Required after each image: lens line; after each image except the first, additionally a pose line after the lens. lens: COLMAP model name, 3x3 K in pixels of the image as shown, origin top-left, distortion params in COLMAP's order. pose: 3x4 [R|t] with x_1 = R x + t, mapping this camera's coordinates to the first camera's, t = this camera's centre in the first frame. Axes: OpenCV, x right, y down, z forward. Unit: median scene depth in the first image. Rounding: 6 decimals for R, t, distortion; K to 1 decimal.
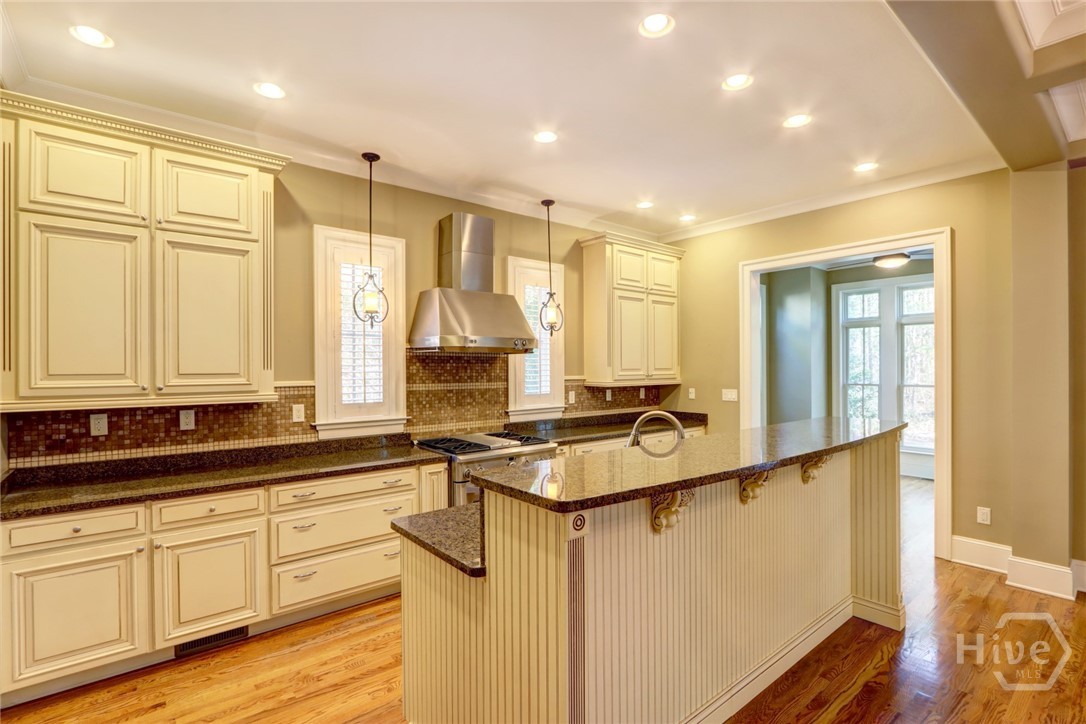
lens RADIAL K [[508.7, 0, 541.6], [0, 508.7, 365.7], [0, 0, 1]] dist [-0.013919, 0.001185]
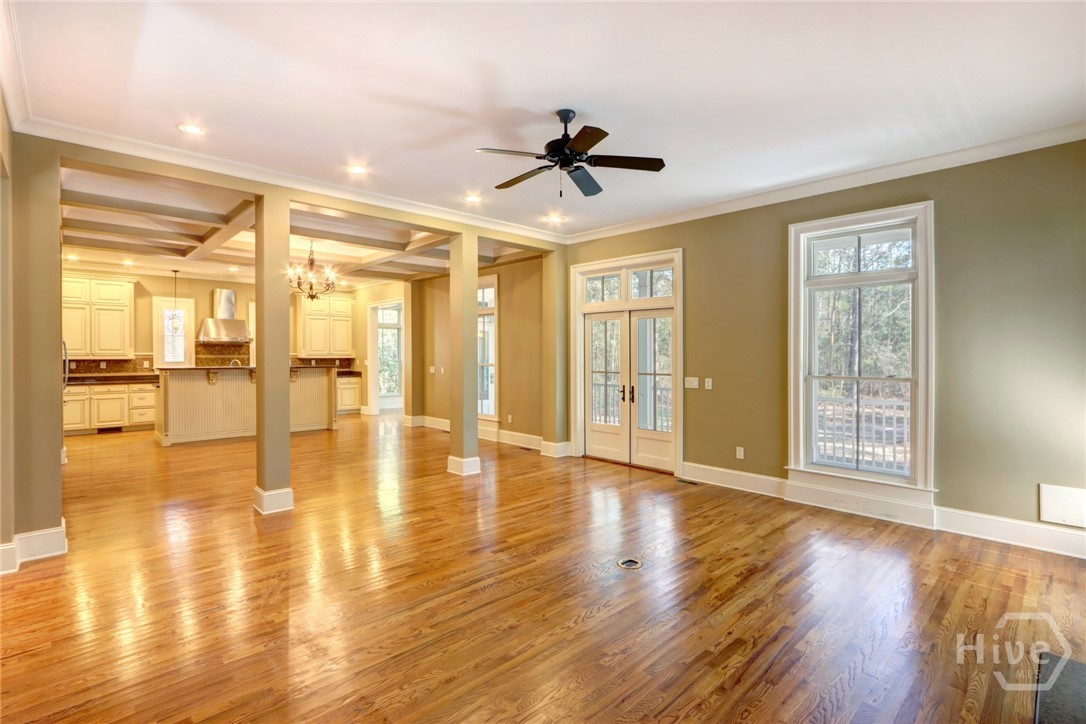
lens RADIAL K [[508.7, 0, 548.1], [0, 508.7, 358.2], [0, 0, 1]] dist [-0.013919, 0.001185]
pose [[0.996545, 0.005905, 0.082842, 1.460851], [-0.006684, 0.999936, 0.009129, 0.019489], [-0.082783, -0.009651, 0.996521, -1.905615]]
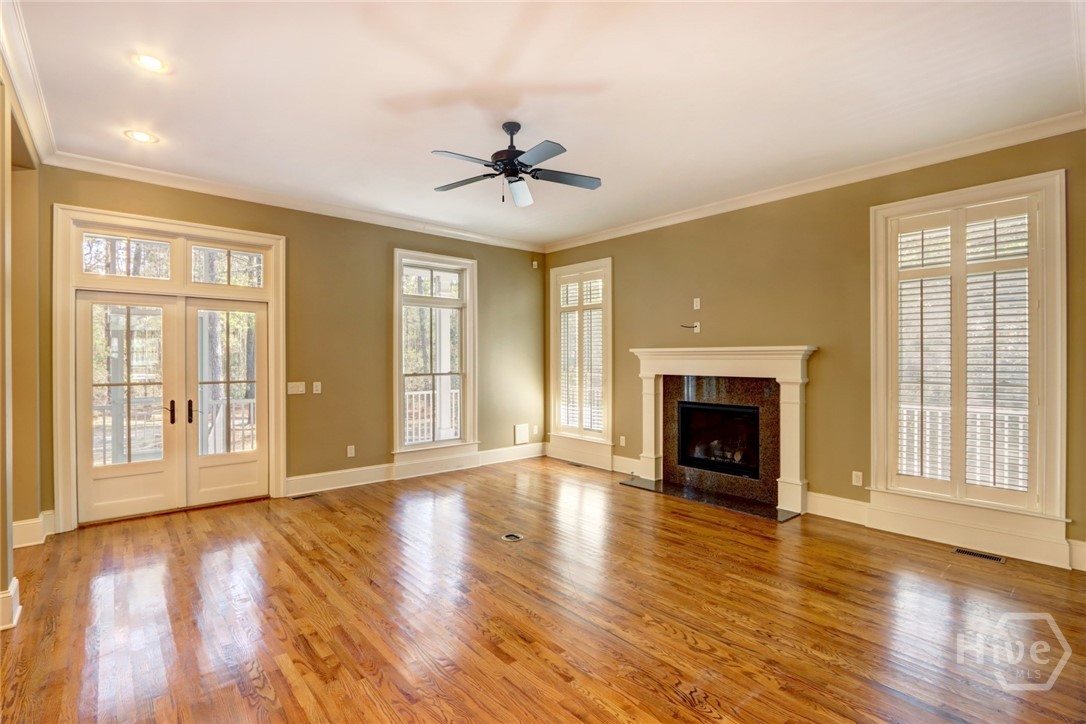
lens RADIAL K [[508.7, 0, 515.2], [0, 508.7, 362.9], [0, 0, 1]] dist [-0.013919, 0.001185]
pose [[0.000652, -0.007100, 0.999975, 0.575013], [-0.002684, 0.999971, 0.007101, 0.023289], [-0.999996, -0.002689, 0.000633, -0.963242]]
